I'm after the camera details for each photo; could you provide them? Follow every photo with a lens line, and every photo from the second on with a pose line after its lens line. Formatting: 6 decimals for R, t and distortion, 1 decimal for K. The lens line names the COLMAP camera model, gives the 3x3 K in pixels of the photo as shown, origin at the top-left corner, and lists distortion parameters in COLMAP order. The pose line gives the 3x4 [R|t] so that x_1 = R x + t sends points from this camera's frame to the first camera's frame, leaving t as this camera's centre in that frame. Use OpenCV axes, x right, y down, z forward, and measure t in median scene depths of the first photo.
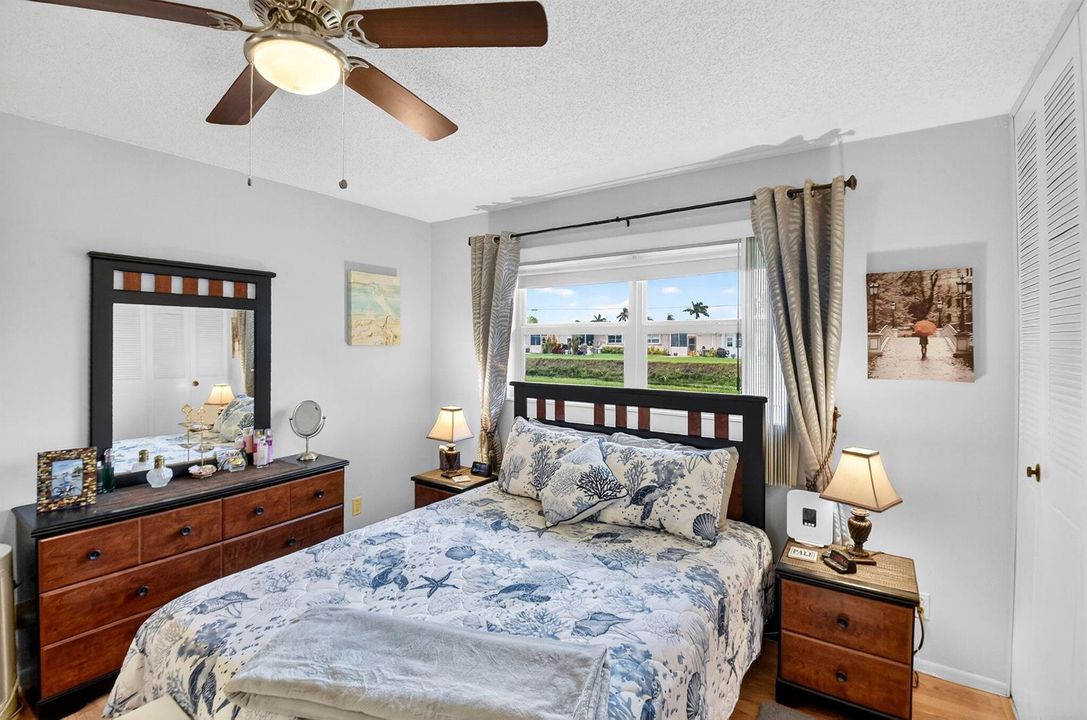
lens RADIAL K [[488.8, 0, 522.6], [0, 488.8, 336.0], [0, 0, 1]] dist [-0.002131, -0.000346]
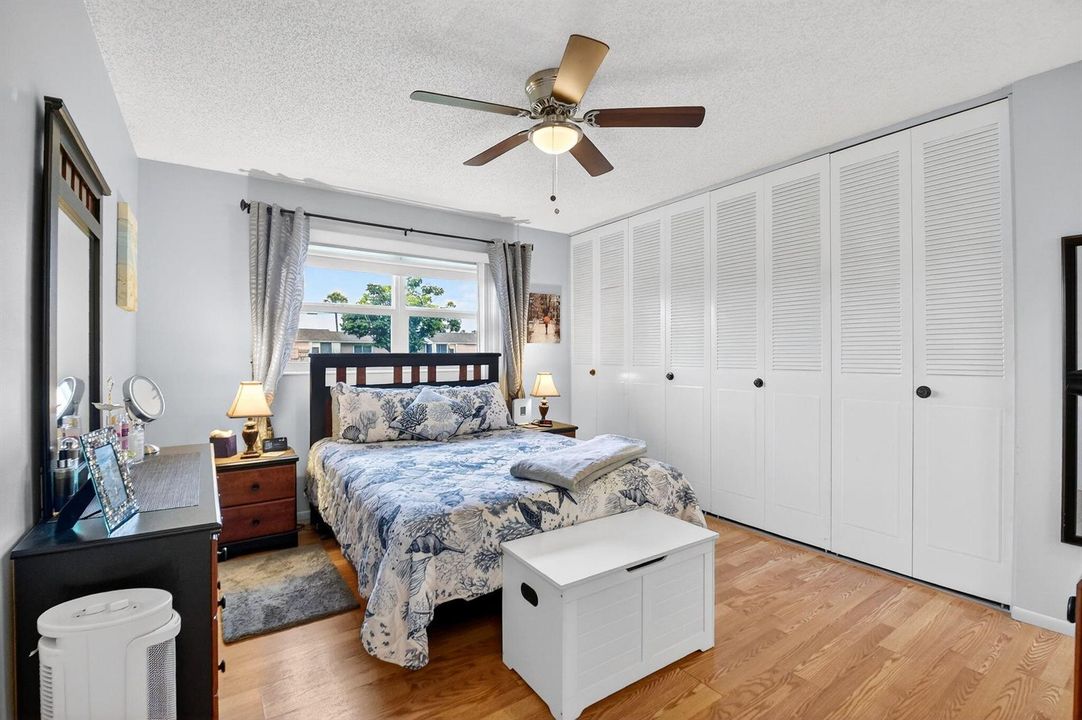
lens RADIAL K [[485.0, 0, 522.8], [0, 485.0, 354.9], [0, 0, 1]] dist [0.022384, -0.032245]
pose [[0.352908, 0.000845, 0.935658, -1.205836], [-0.006938, 0.999974, 0.001714, 0.130710], [-0.935632, -0.007096, 0.352905, 0.286950]]
